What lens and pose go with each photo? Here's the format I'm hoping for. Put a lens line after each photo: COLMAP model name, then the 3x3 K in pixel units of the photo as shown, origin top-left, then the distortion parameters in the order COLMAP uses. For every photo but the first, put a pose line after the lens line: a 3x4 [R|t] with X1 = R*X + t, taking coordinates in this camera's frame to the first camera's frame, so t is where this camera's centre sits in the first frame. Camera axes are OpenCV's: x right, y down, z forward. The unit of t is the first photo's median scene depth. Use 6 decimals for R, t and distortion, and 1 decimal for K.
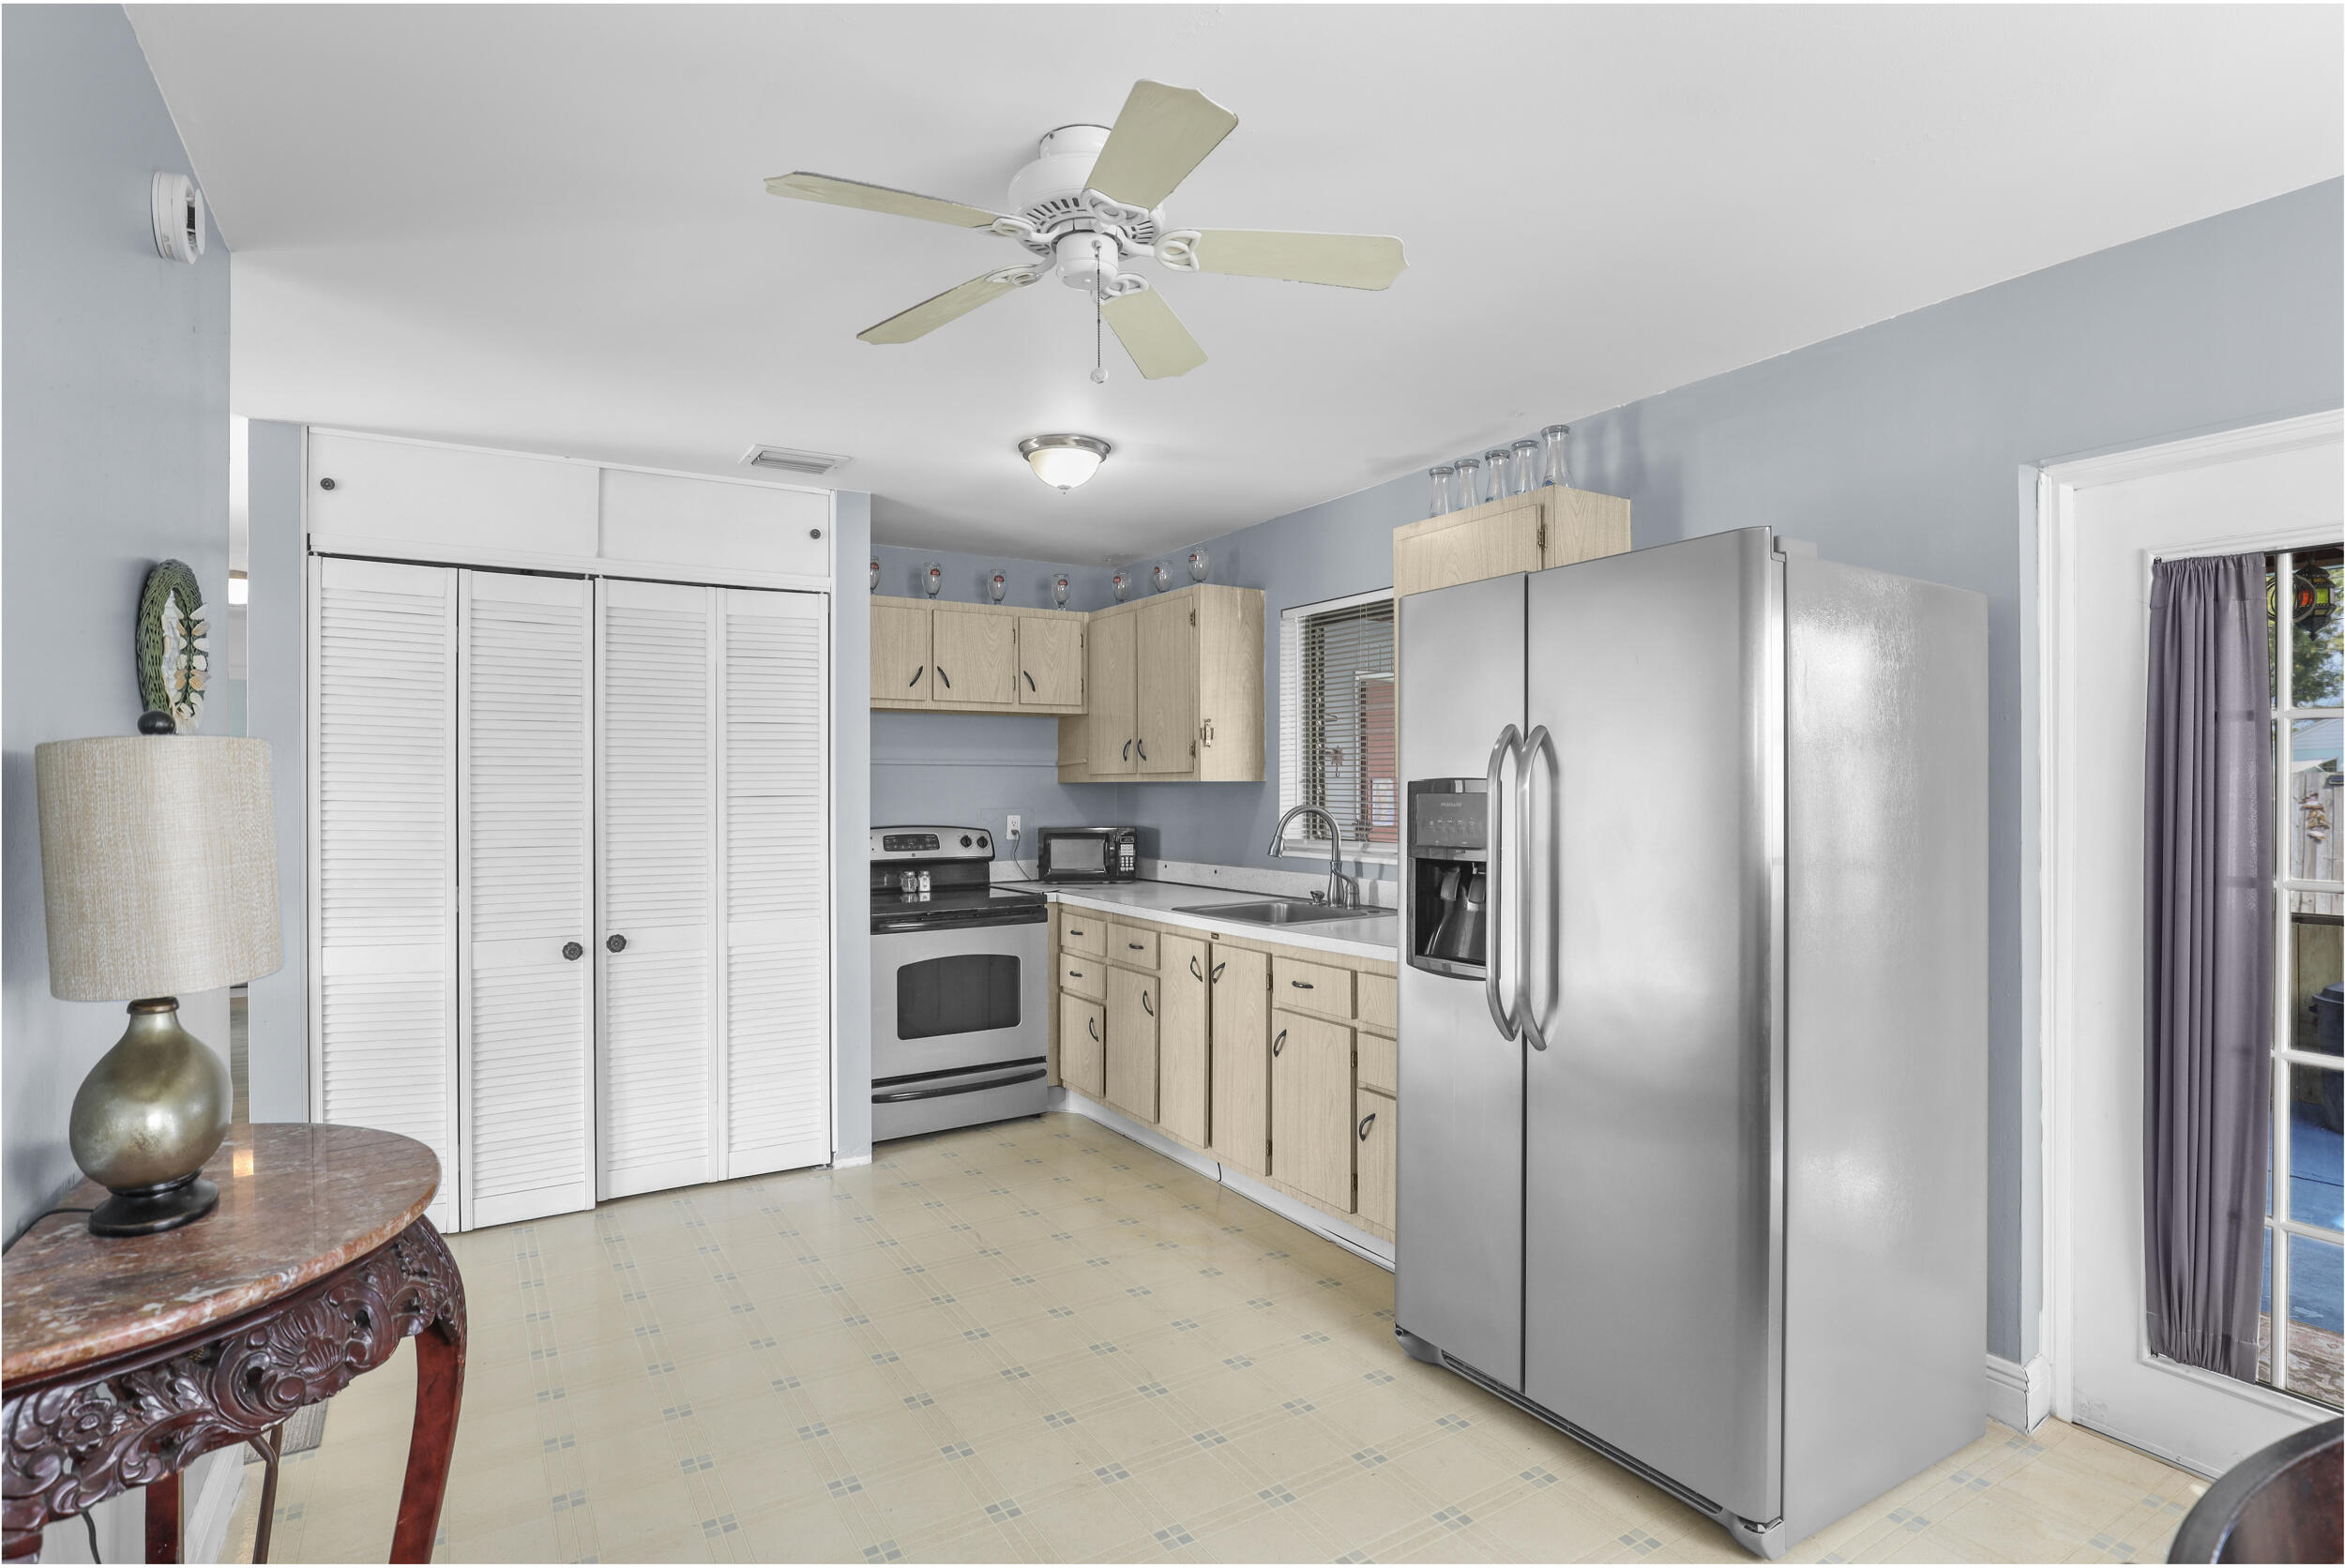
lens RADIAL K [[1178.9, 0, 1173.8], [0, 1178.9, 785.4], [0, 0, 1]] dist [-0.013177, -0.000195]
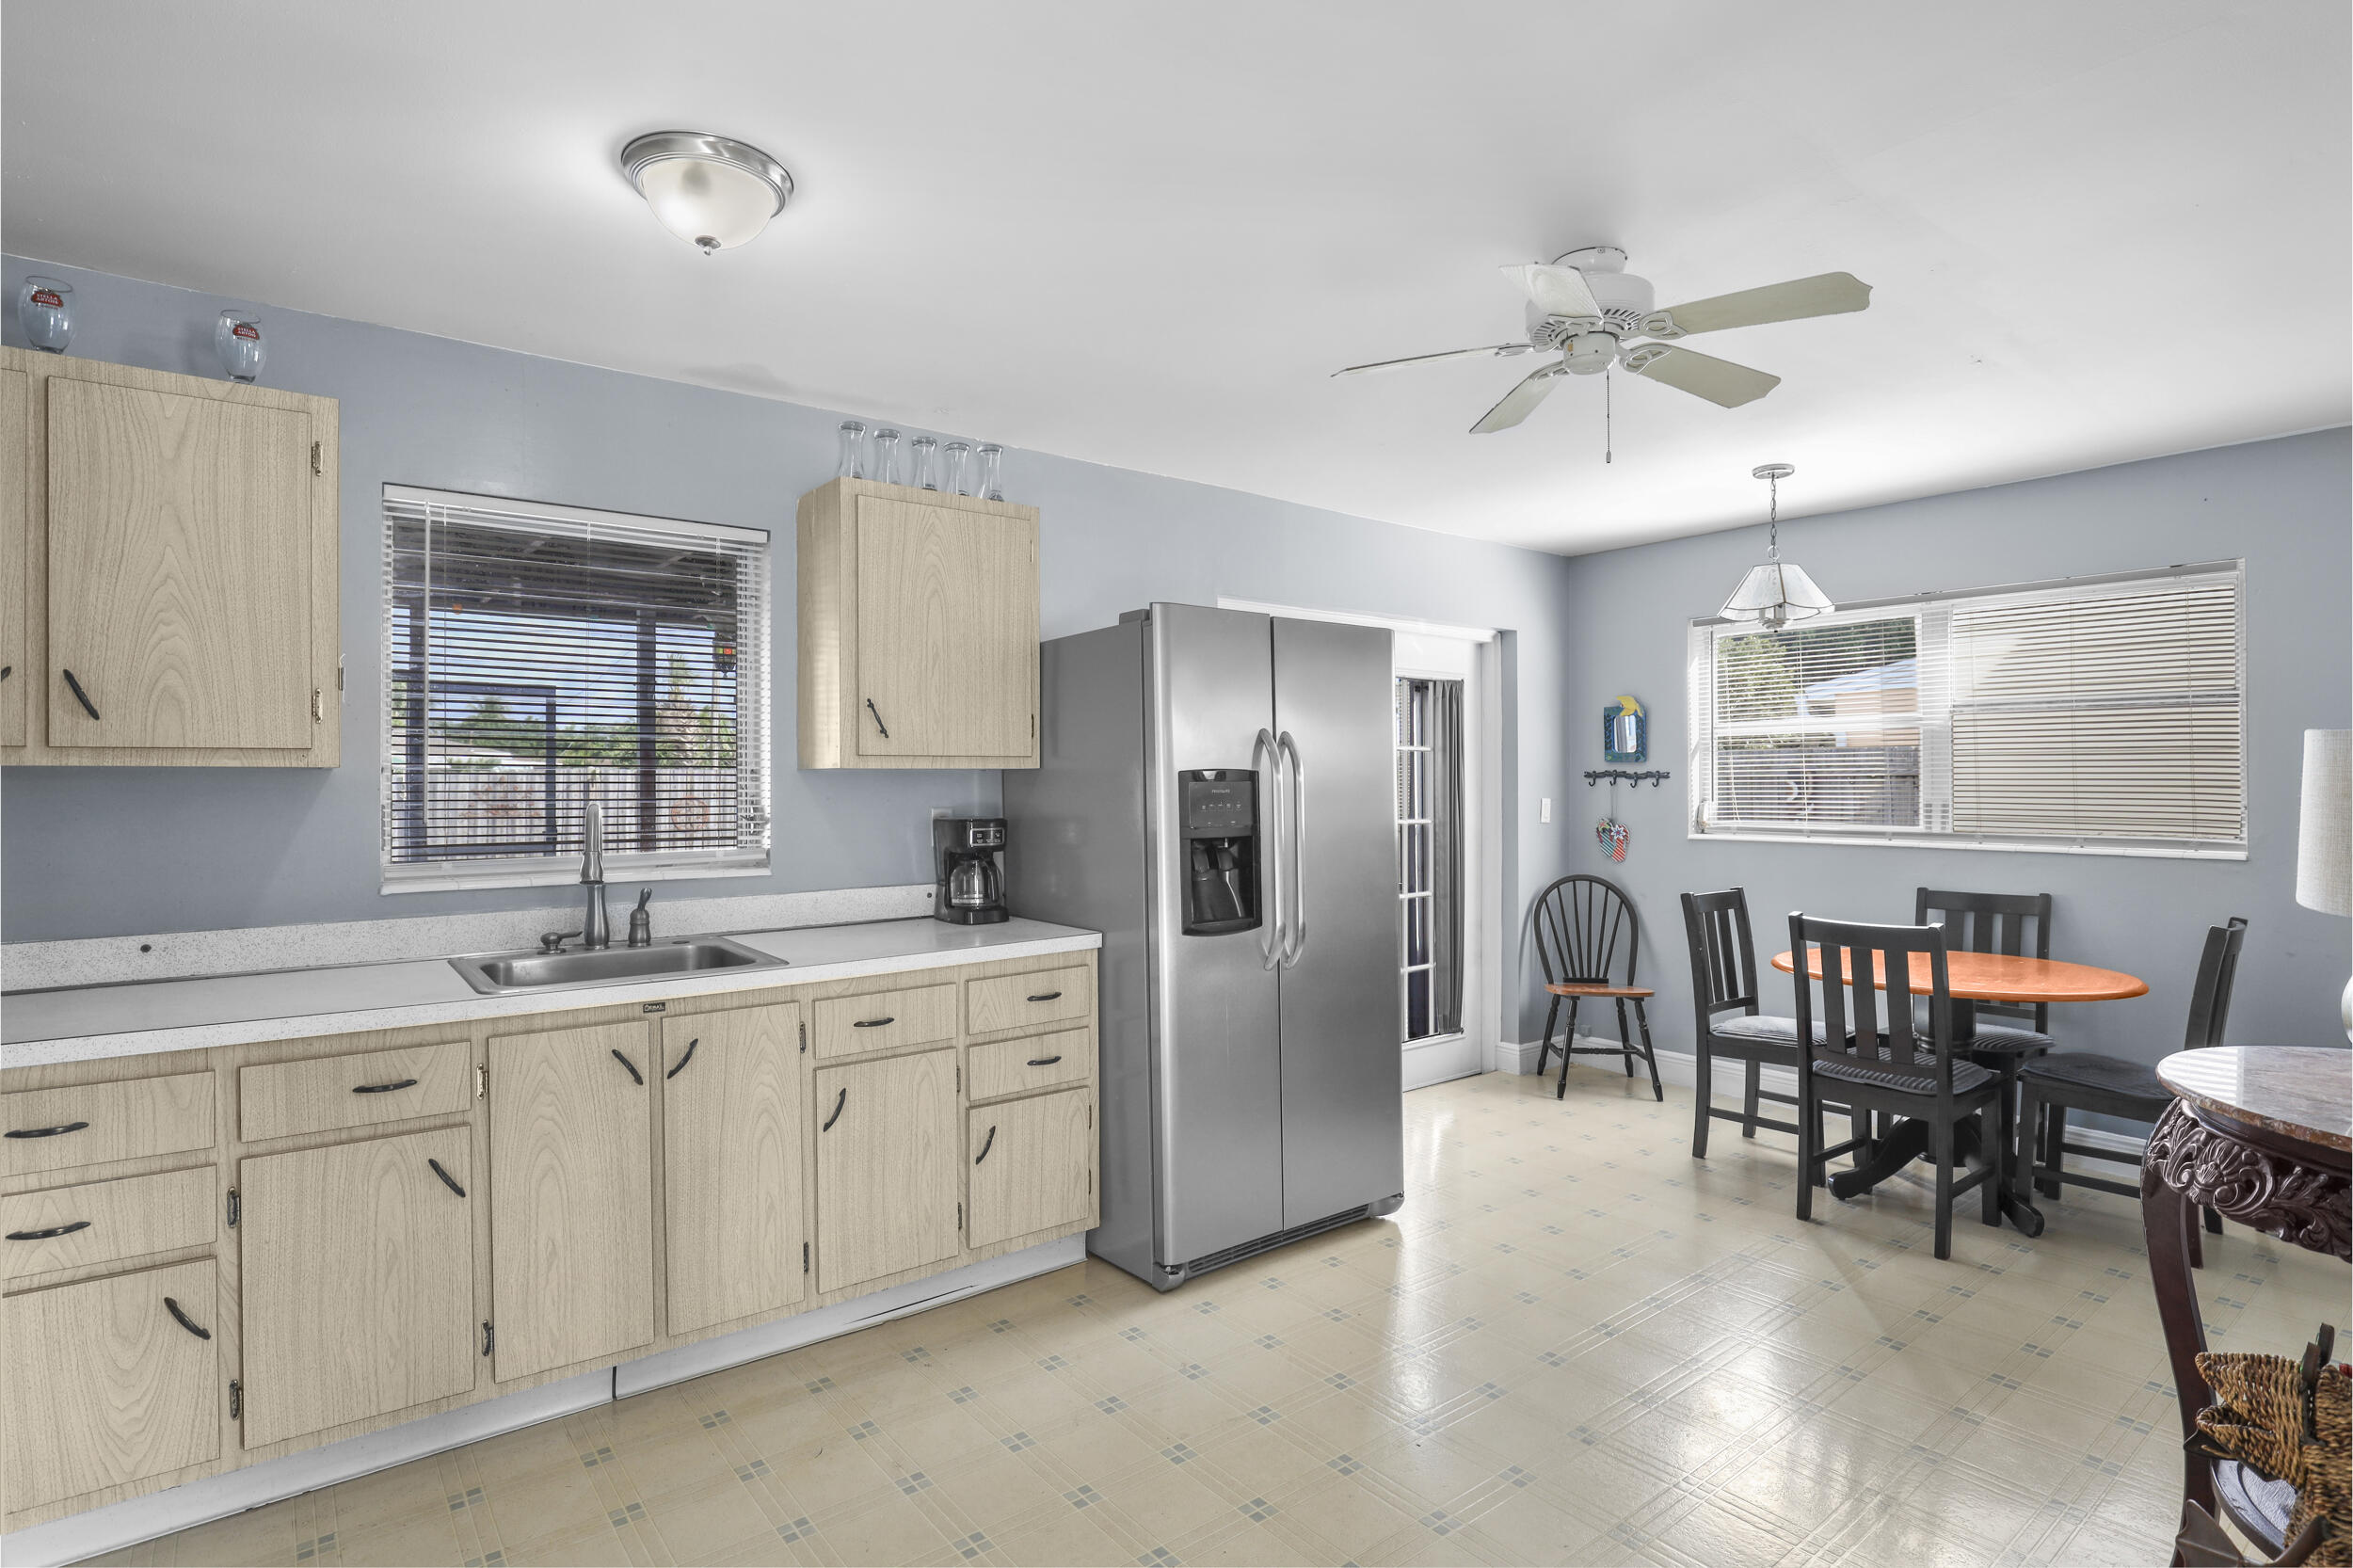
lens RADIAL K [[1183.0, 0, 1170.8], [0, 1183.0, 774.1], [0, 0, 1]] dist [-0.013177, -0.000195]
pose [[-0.108301, 0.008340, 0.994083, -0.637474], [0.002176, 0.999964, -0.008153, 0.005867], [-0.994116, 0.001281, -0.108315, 0.787540]]
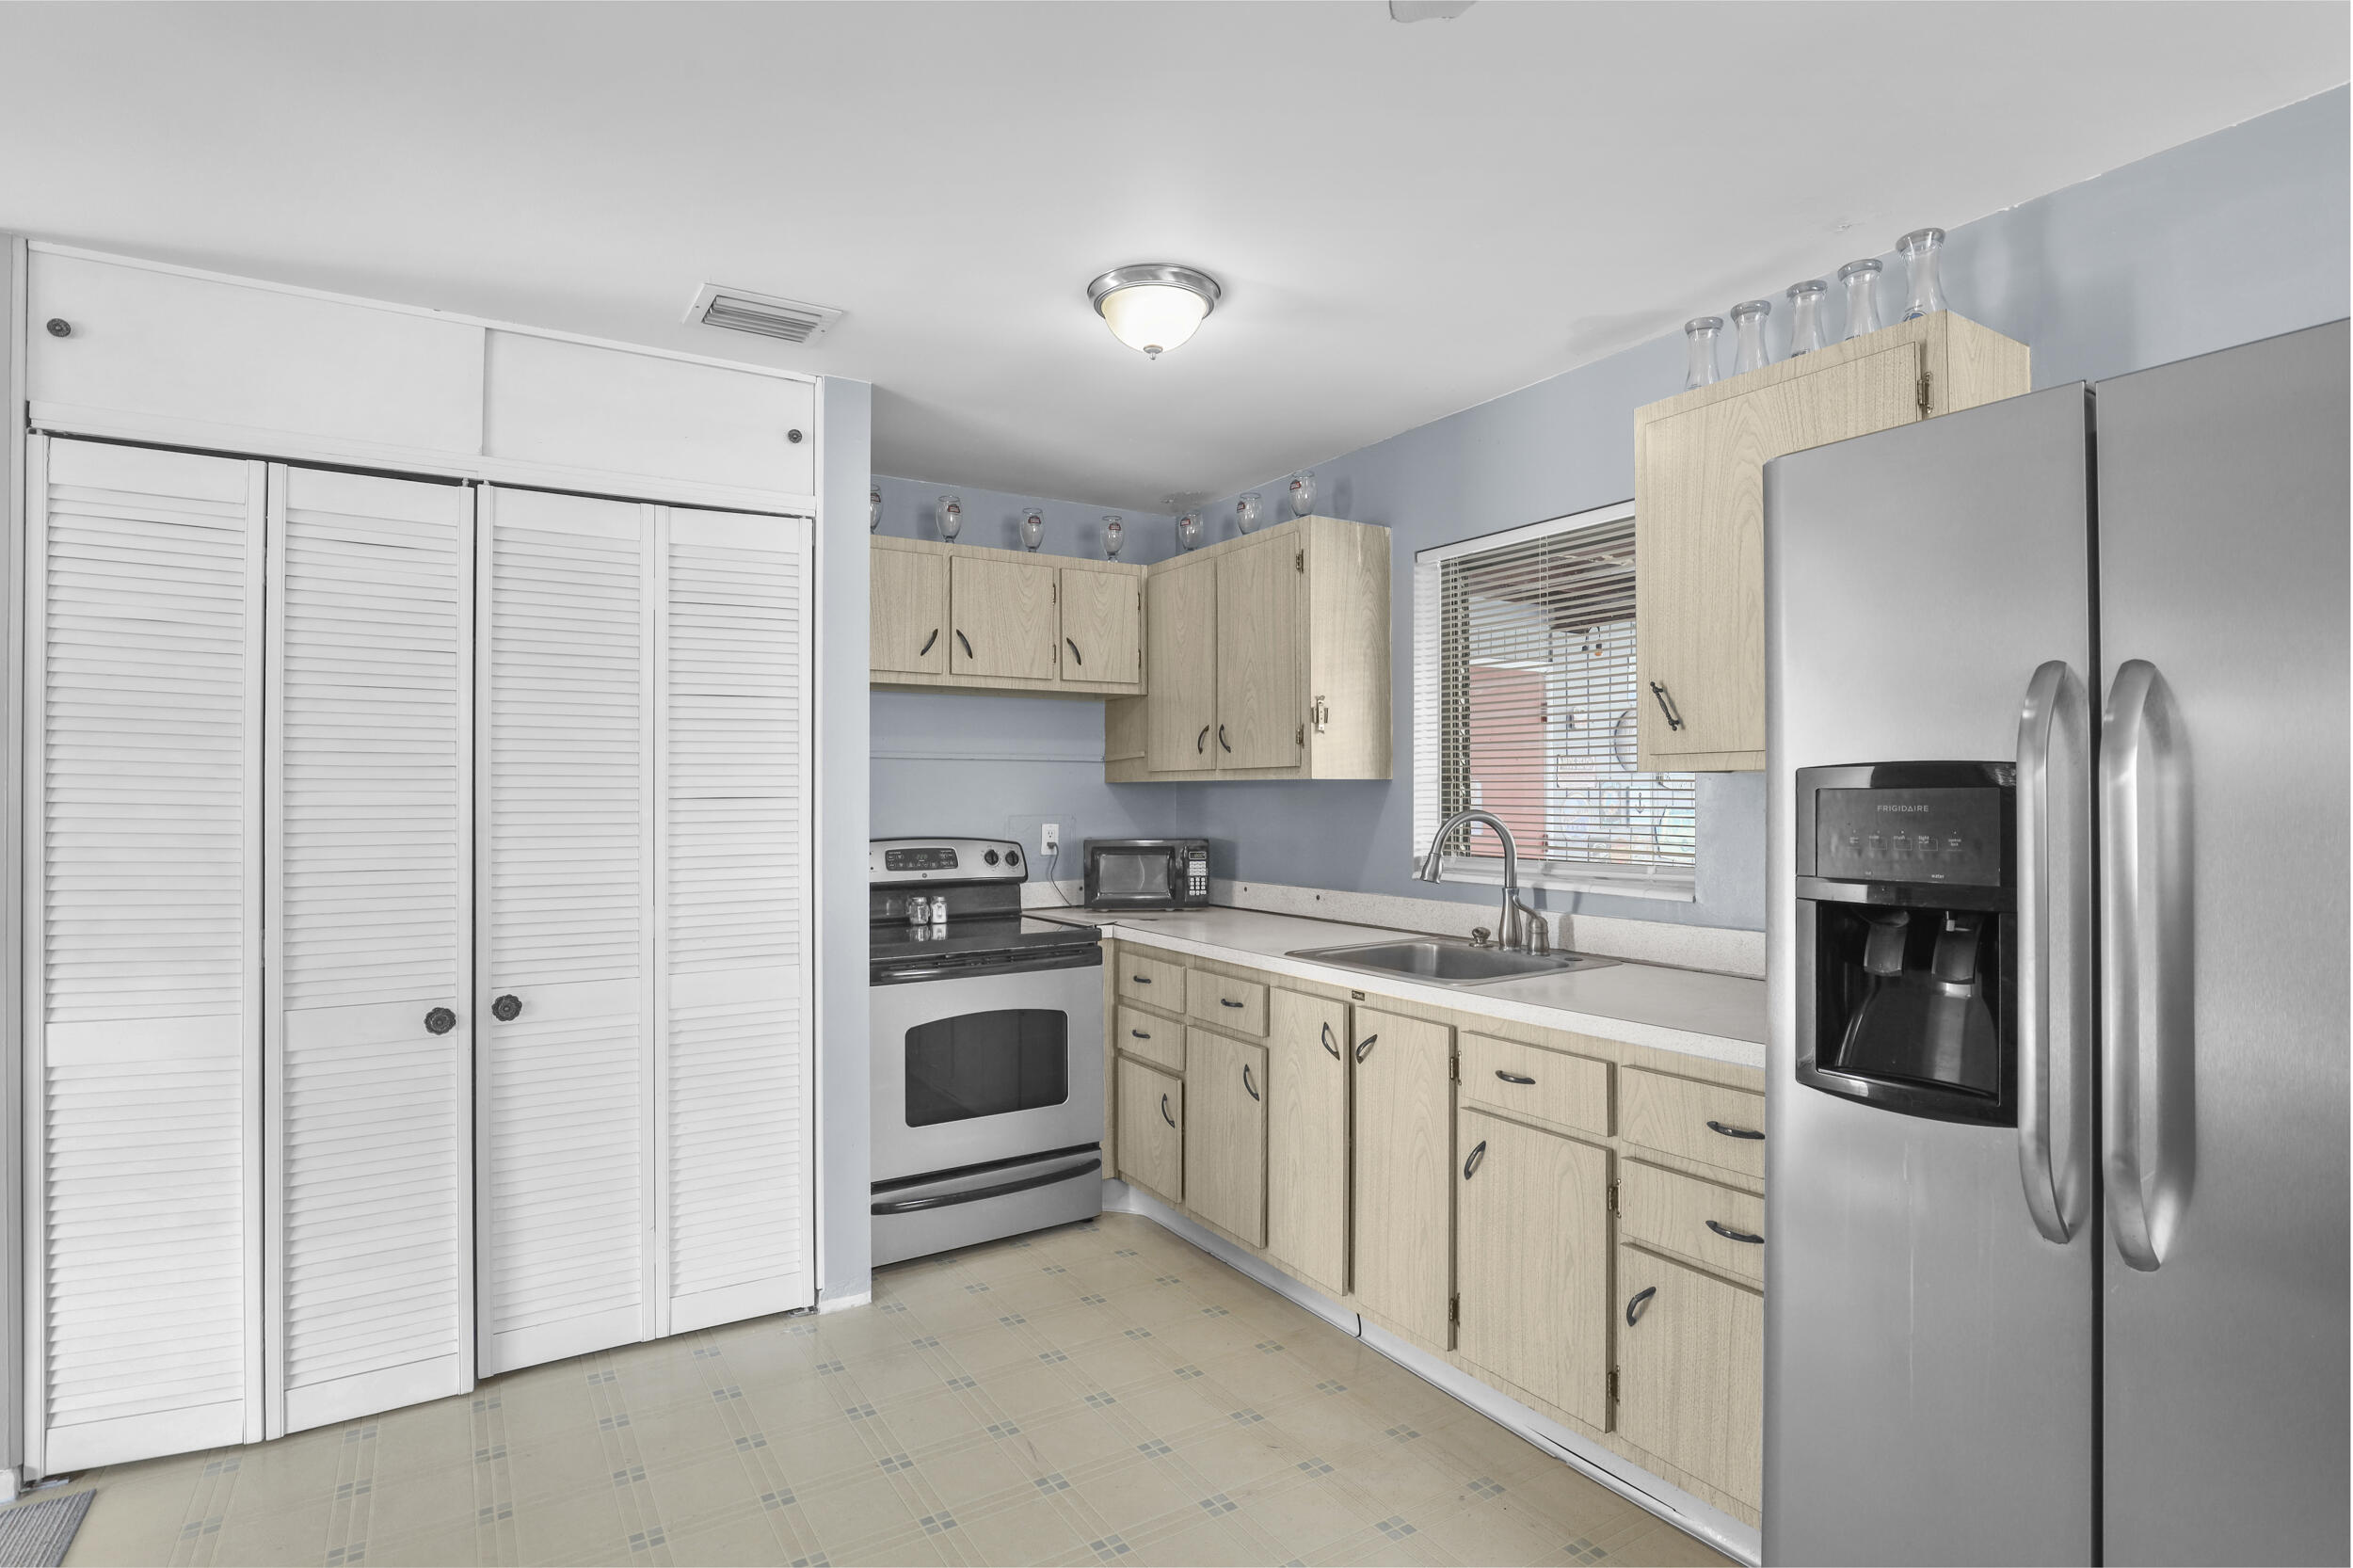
lens RADIAL K [[1183.0, 0, 1172.8], [0, 1183.0, 786.5], [0, 0, 1]] dist [-0.013177, -0.000195]
pose [[0.999992, 0.000508, 0.003925, -0.078974], [-0.000491, 0.999990, -0.004467, 0.005597], [-0.003927, 0.004465, 0.999982, 0.289418]]
